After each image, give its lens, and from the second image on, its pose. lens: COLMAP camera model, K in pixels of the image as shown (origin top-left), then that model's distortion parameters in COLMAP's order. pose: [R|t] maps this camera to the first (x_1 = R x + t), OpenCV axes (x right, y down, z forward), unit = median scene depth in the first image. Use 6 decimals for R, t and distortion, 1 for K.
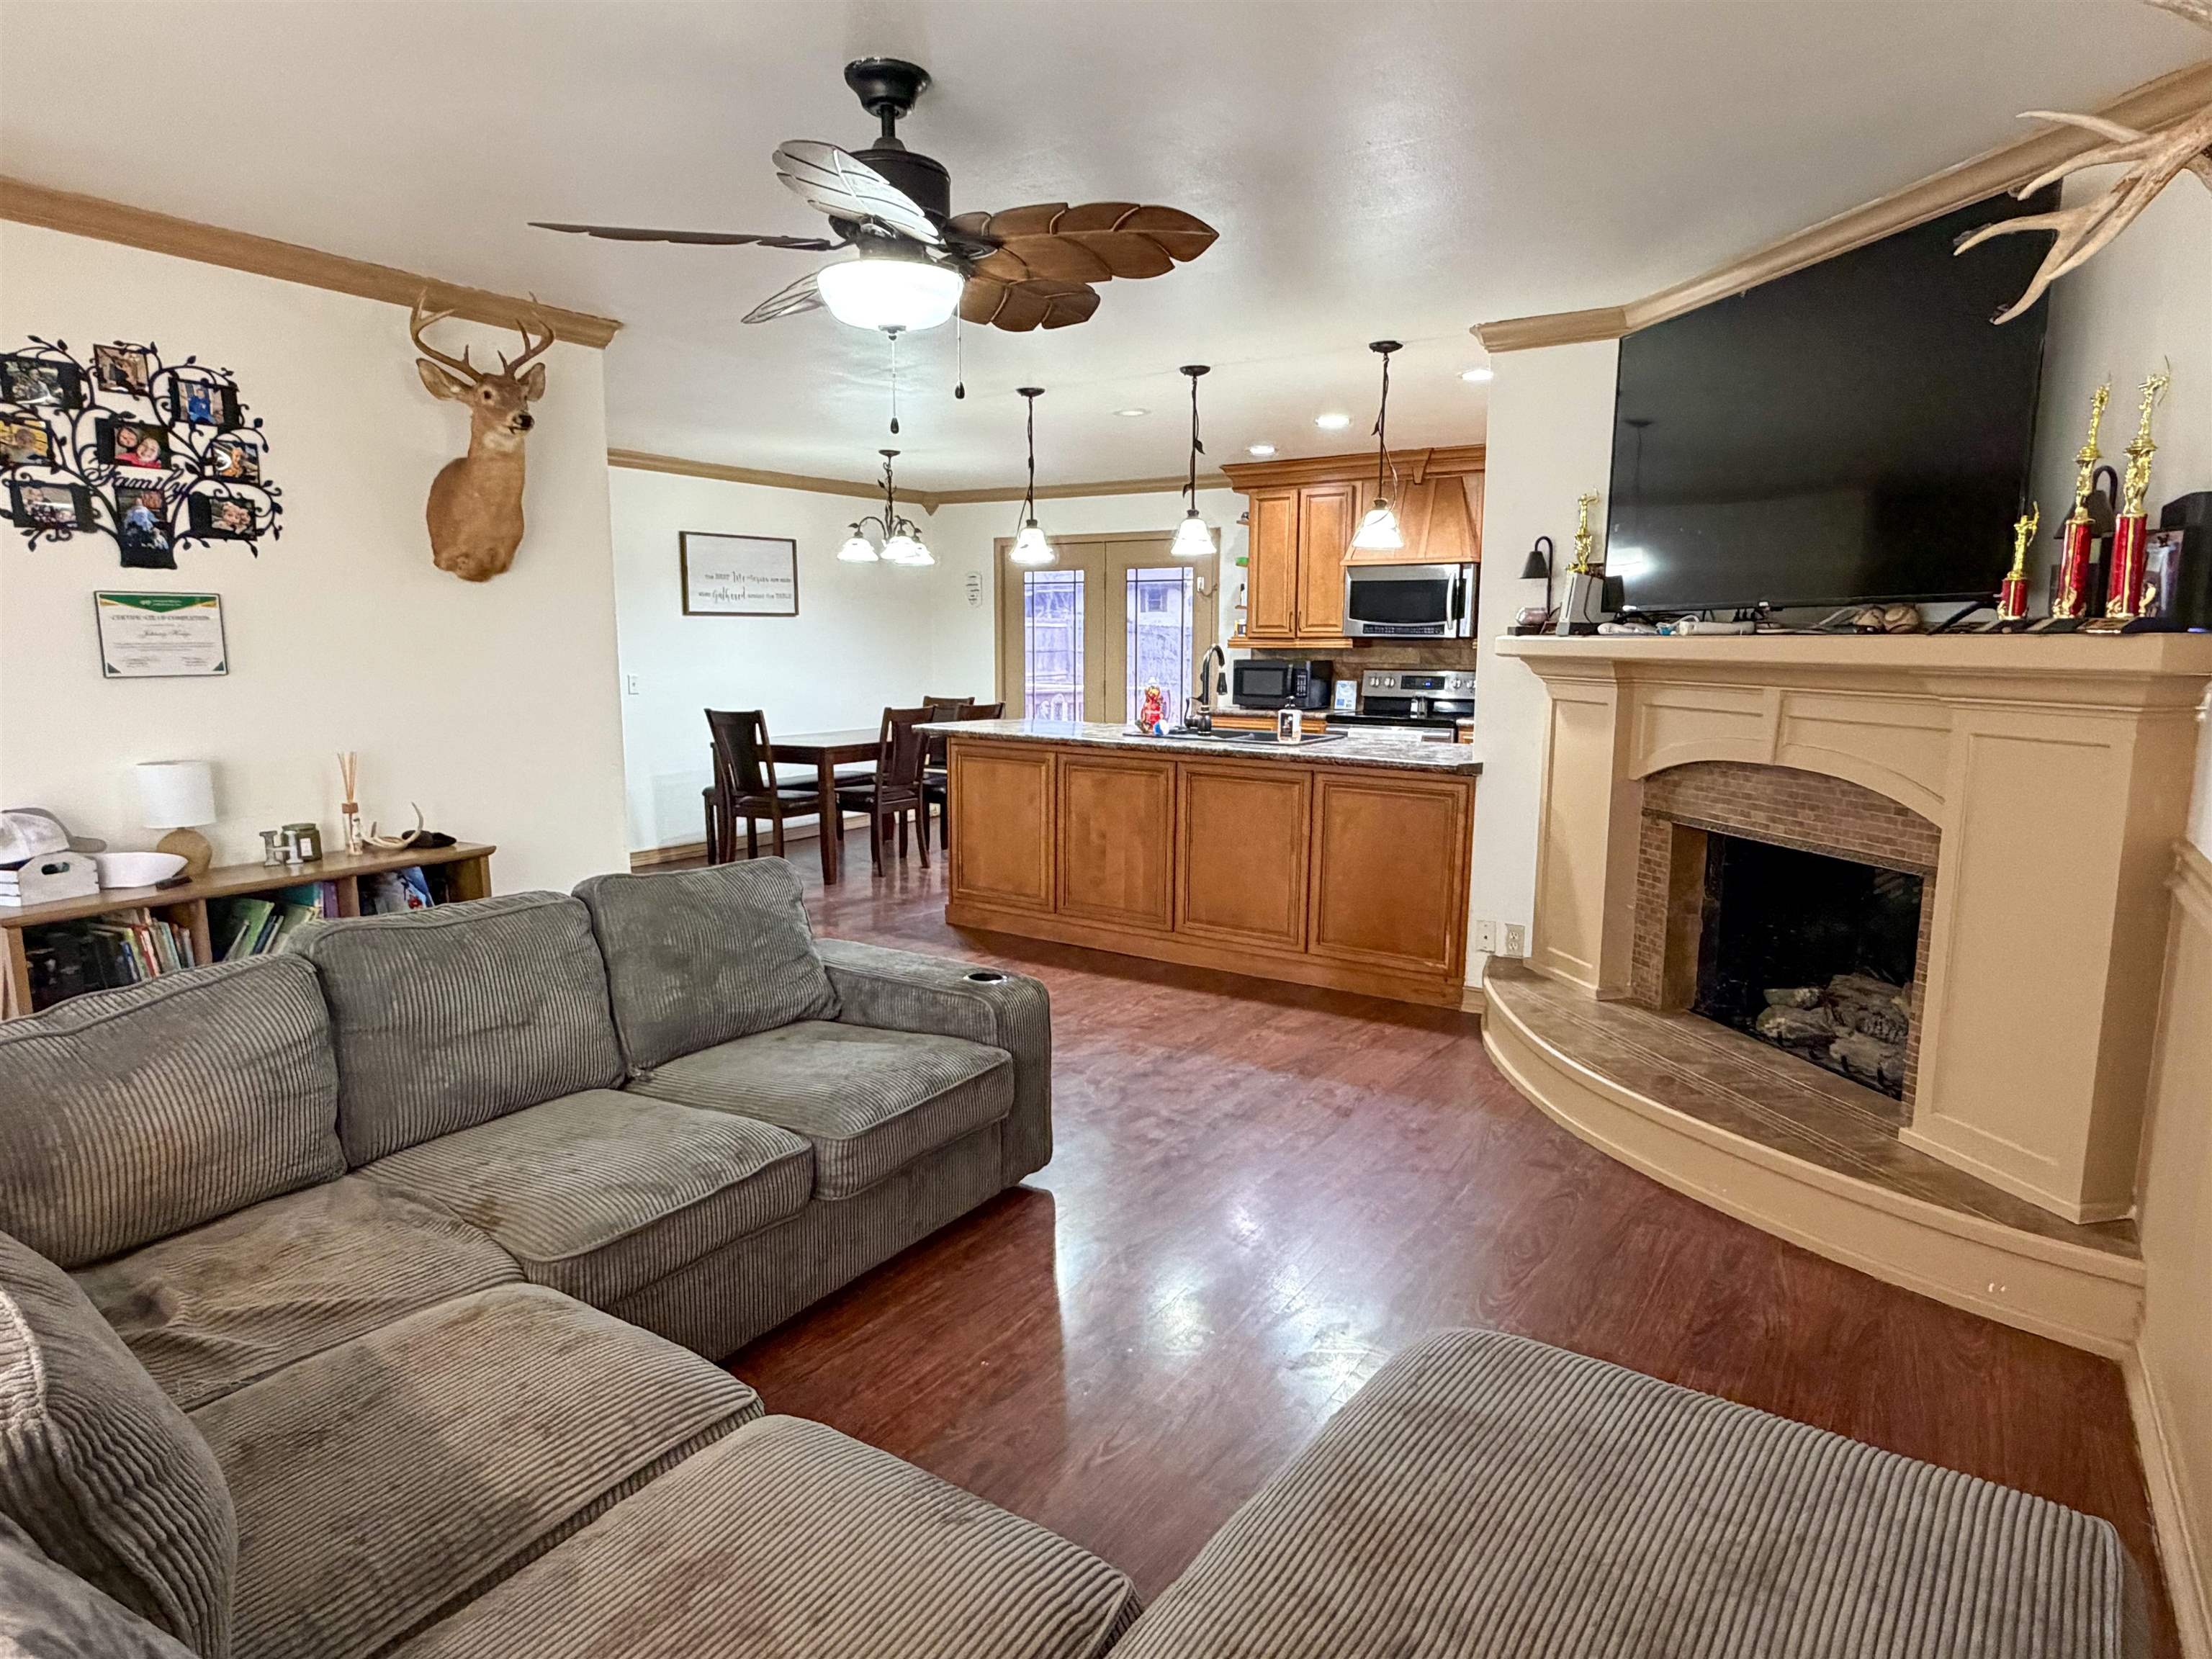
lens RADIAL K [[1287.7, 0, 1099.9], [0, 1287.7, 831.2], [0, 0, 1]] dist [0.001862, 0.001247]
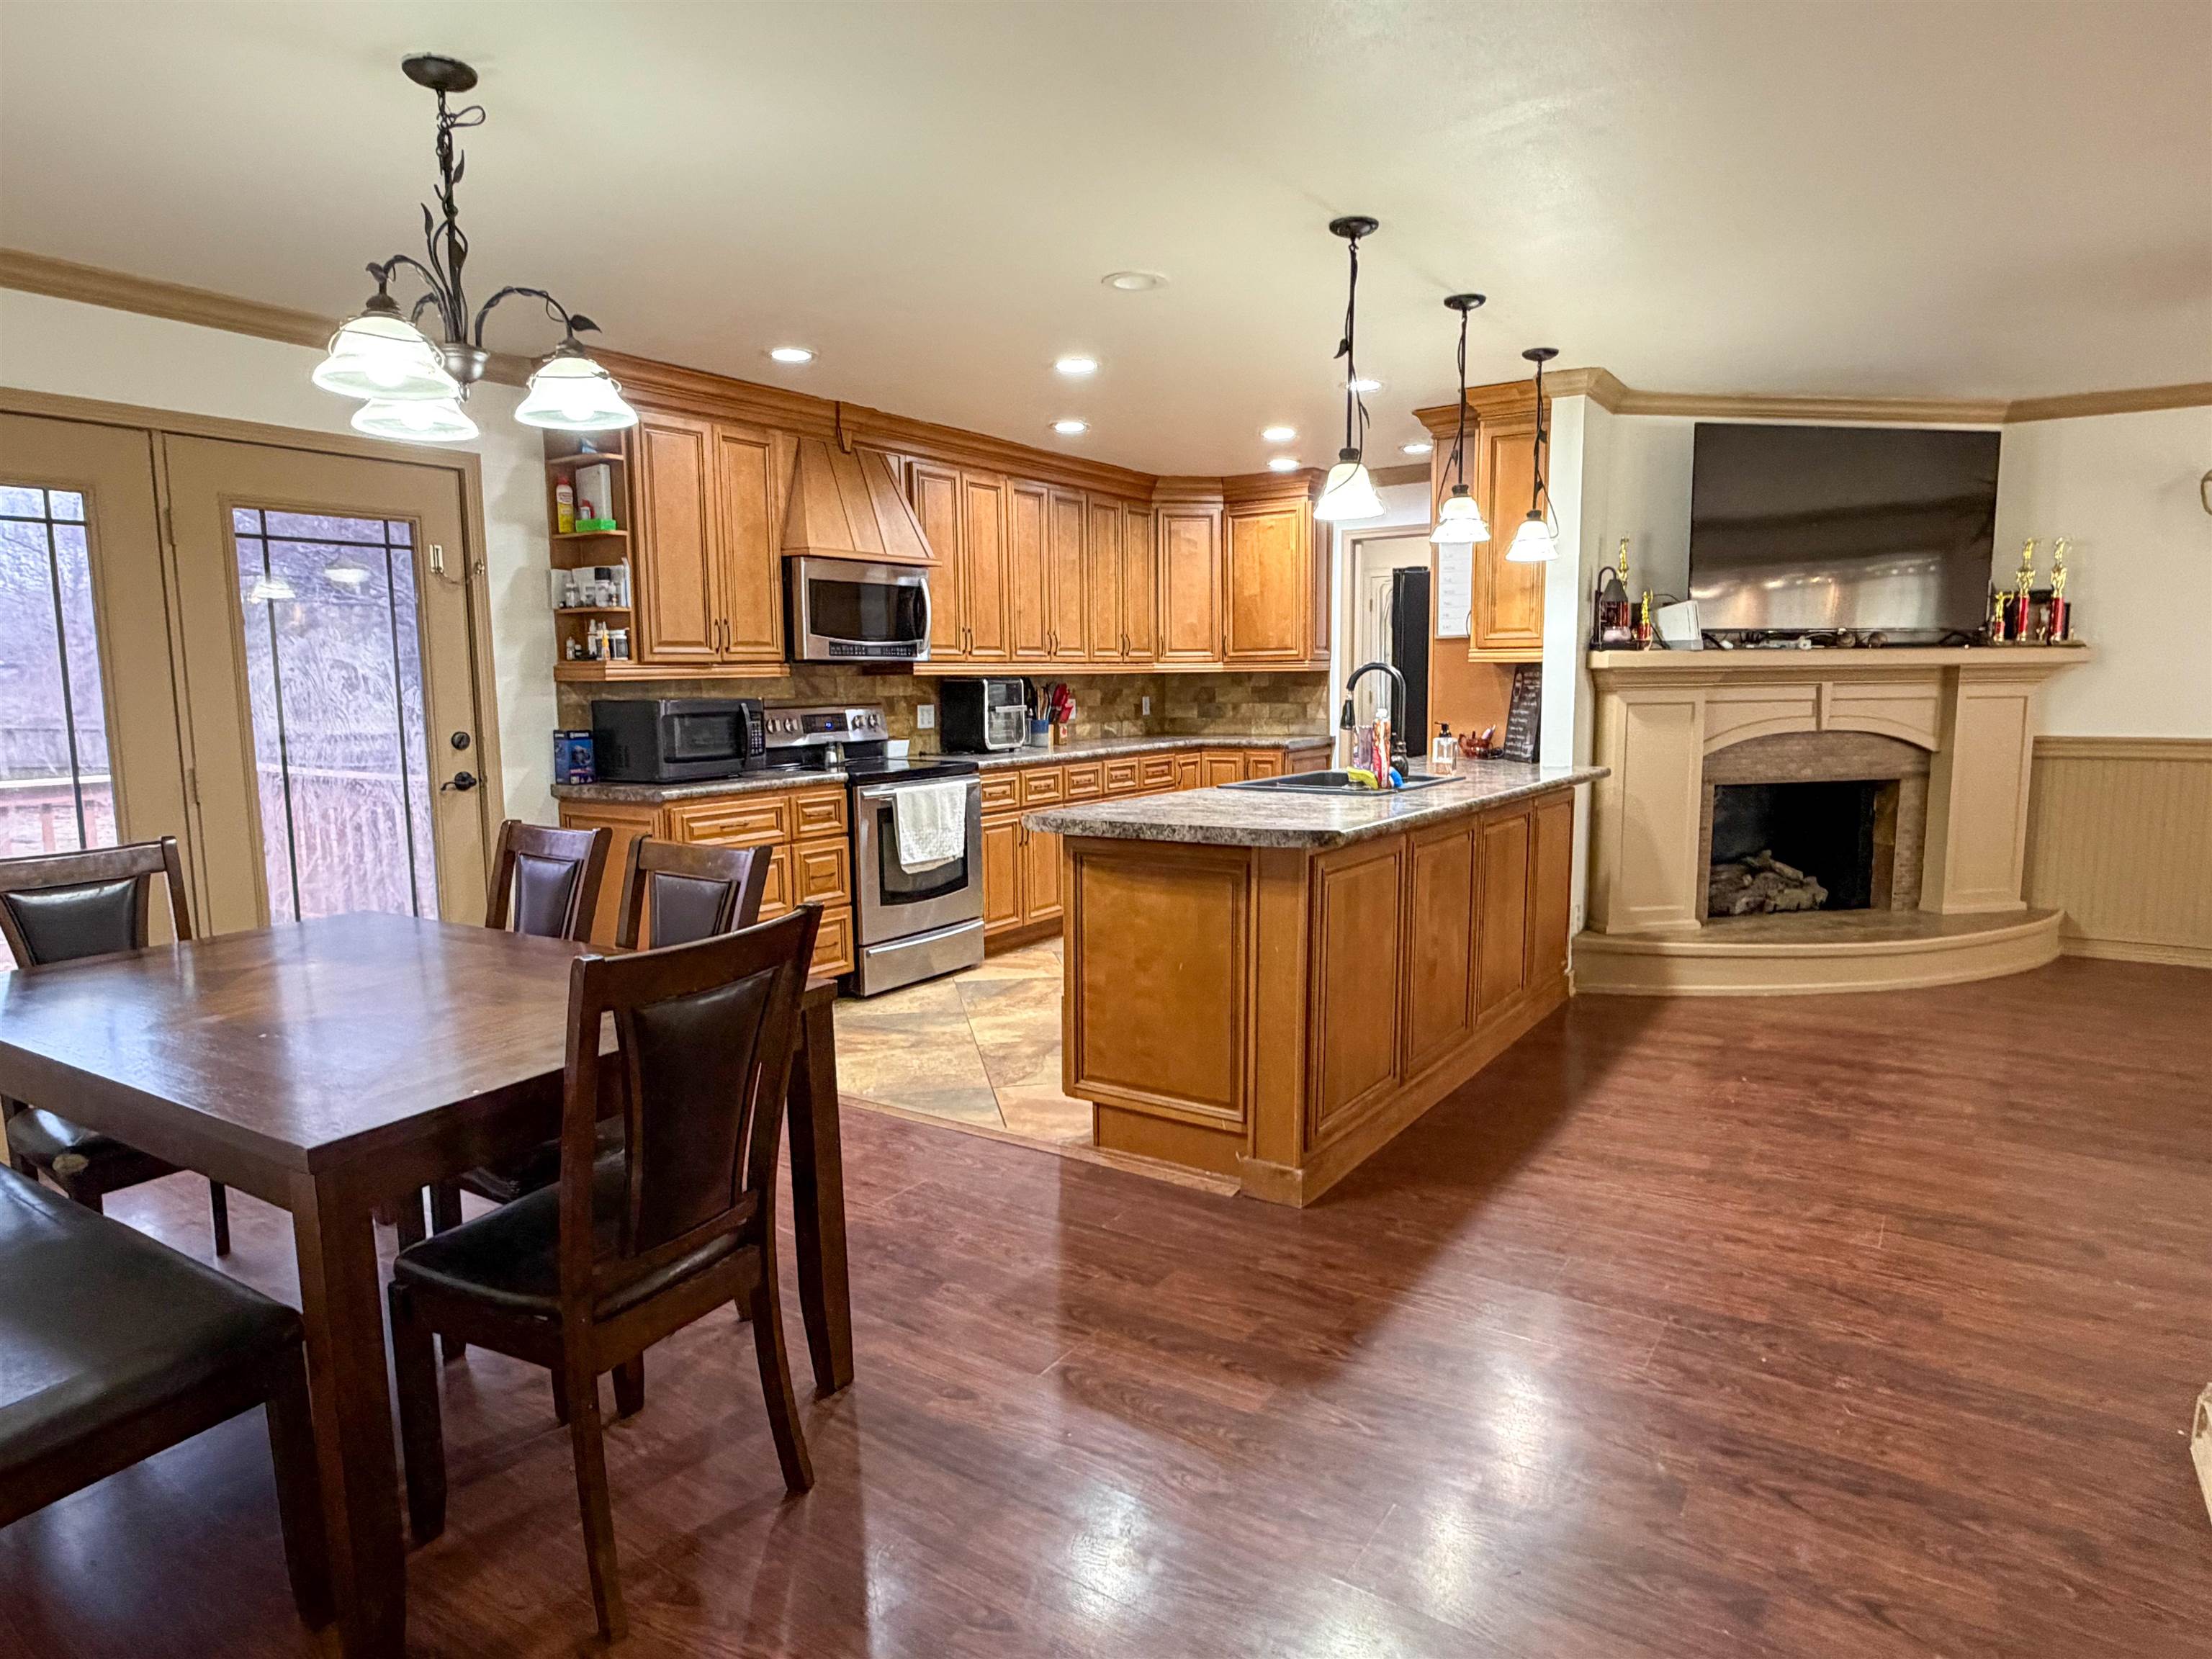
lens RADIAL K [[1287.7, 0, 1098.6], [0, 1287.7, 828.6], [0, 0, 1]] dist [0.001862, 0.001247]
pose [[0.009120, -0.124369, 0.992194, -0.517545], [0.158906, 0.979807, 0.121355, -0.128497], [-0.987252, 0.156559, 0.028699, 0.886636]]
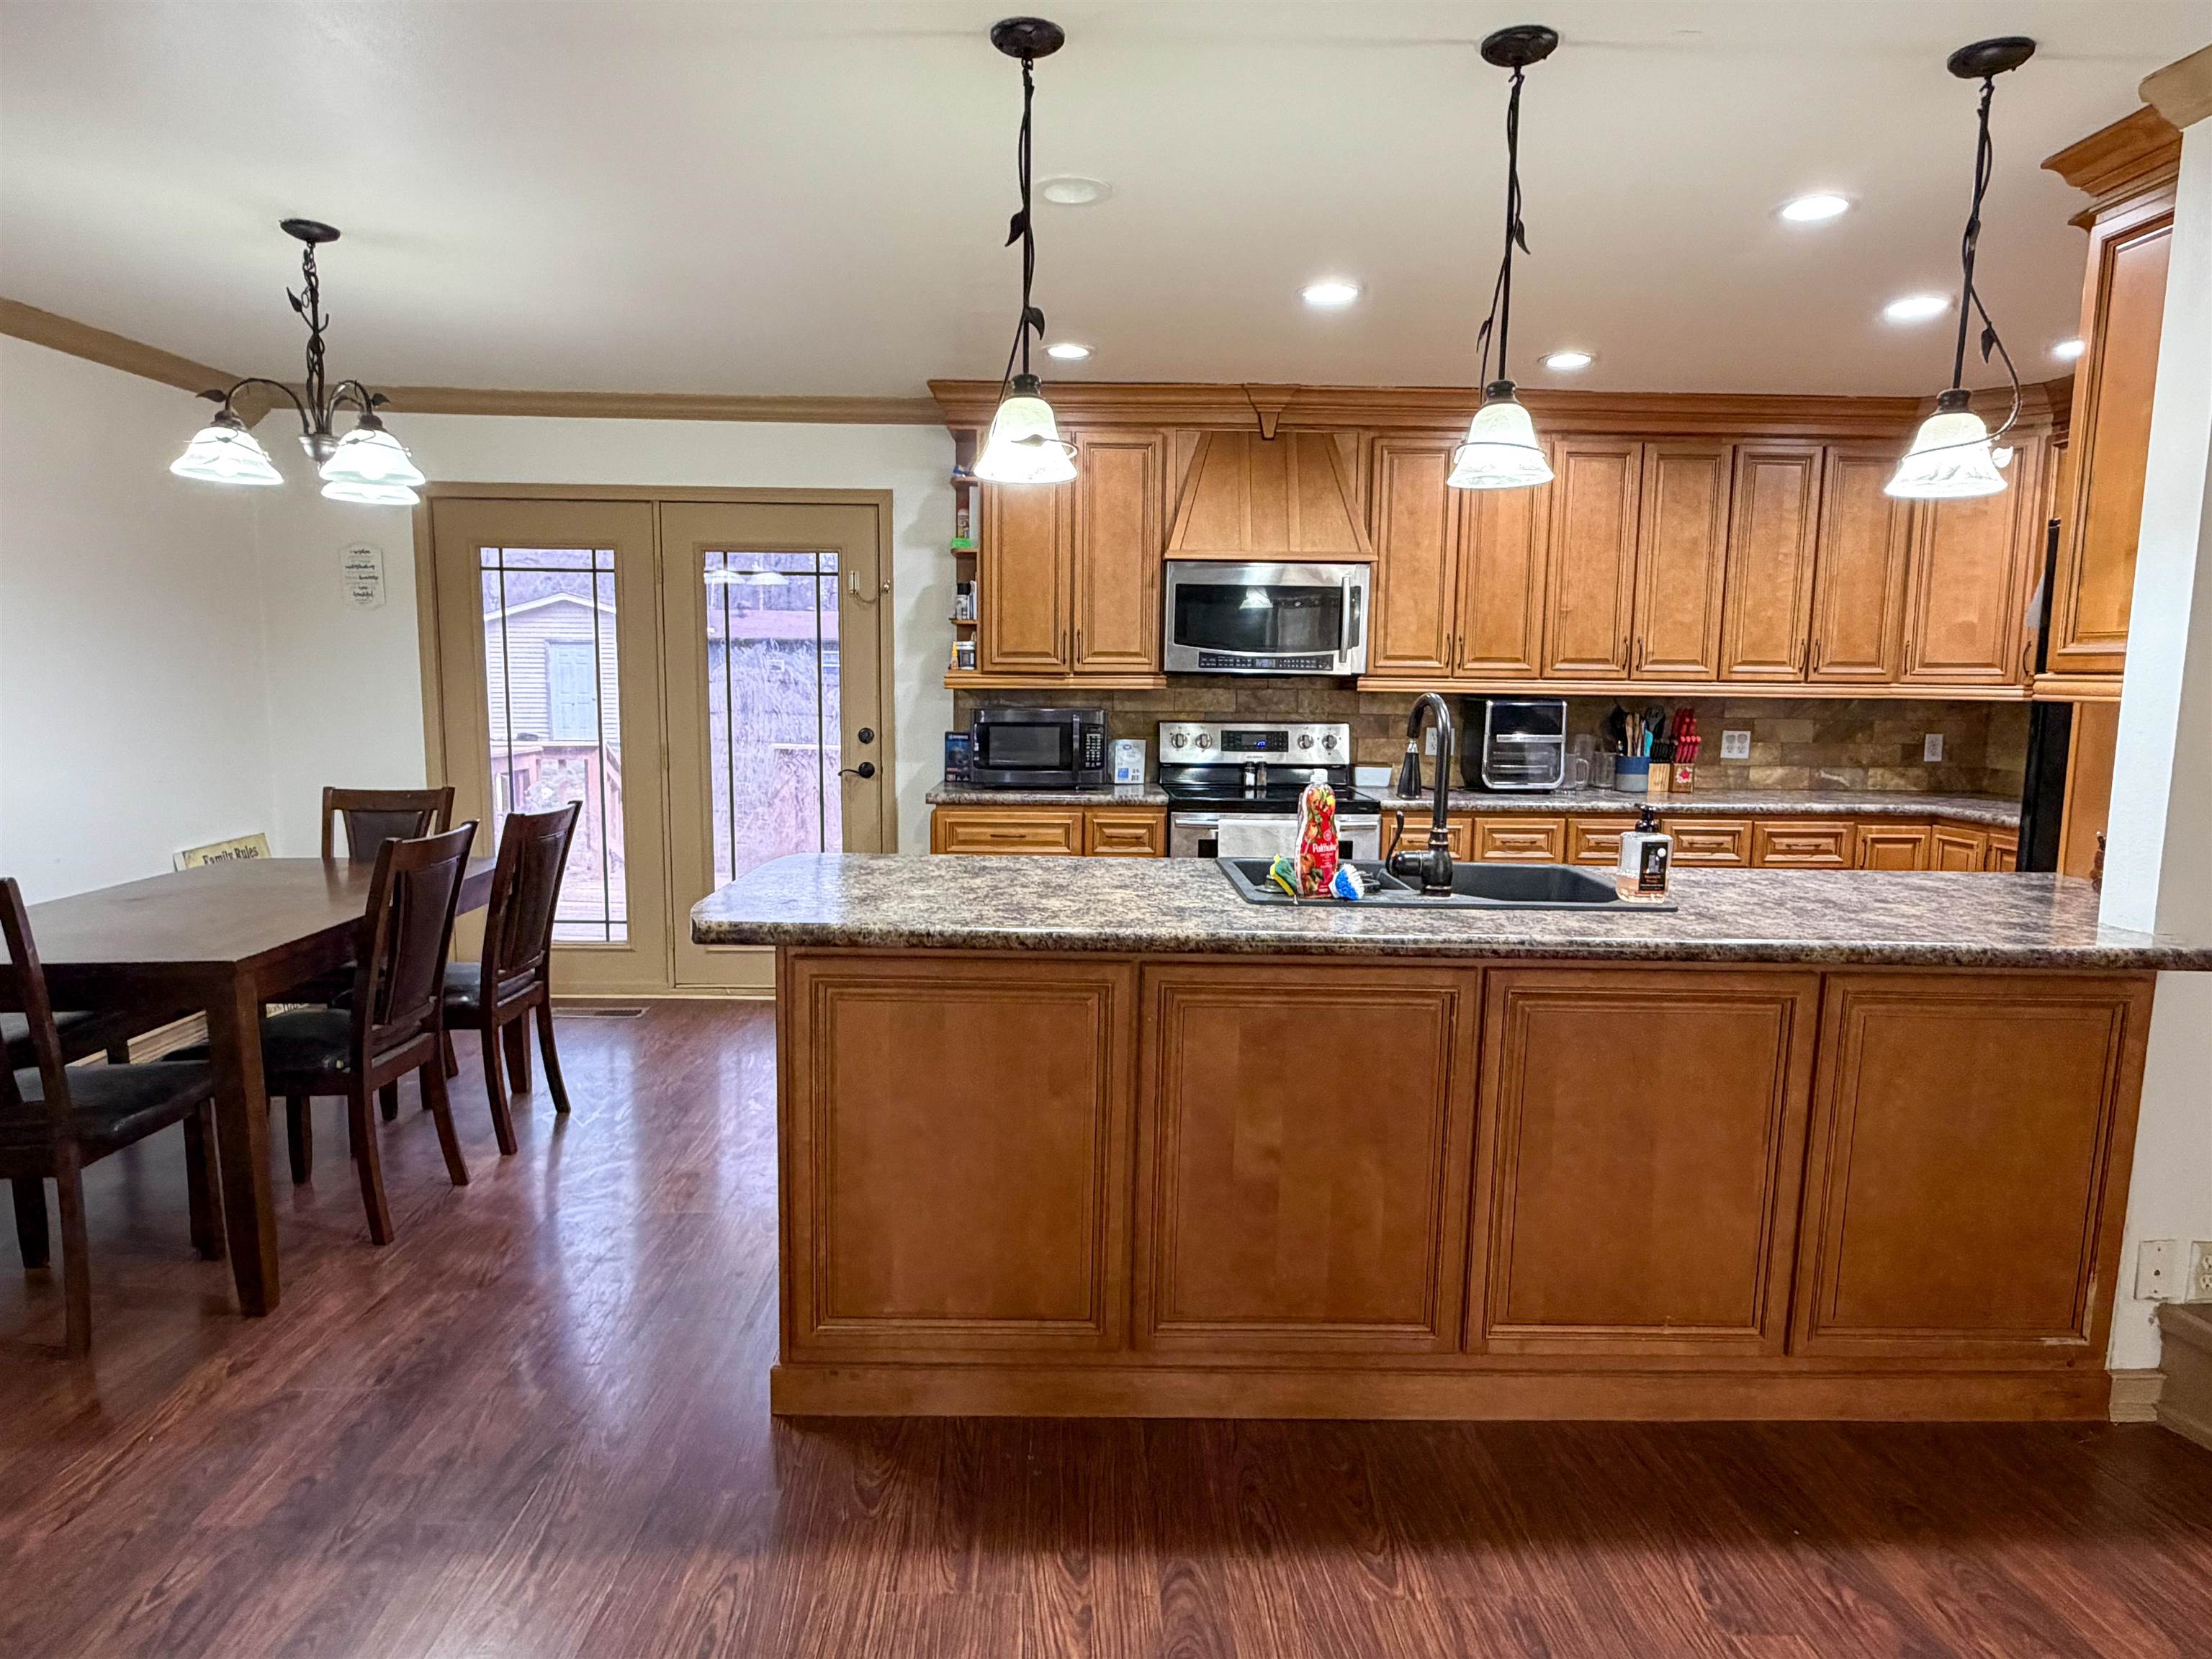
lens RADIAL K [[1287.7, 0, 1097.2], [0, 1287.7, 823.9], [0, 0, 1]] dist [0.001862, 0.001247]
pose [[0.820111, -0.060839, 0.568961, -0.211772], [0.076078, 0.997097, -0.003041, -0.081661], [-0.567125, 0.045779, 0.822359, 0.529970]]
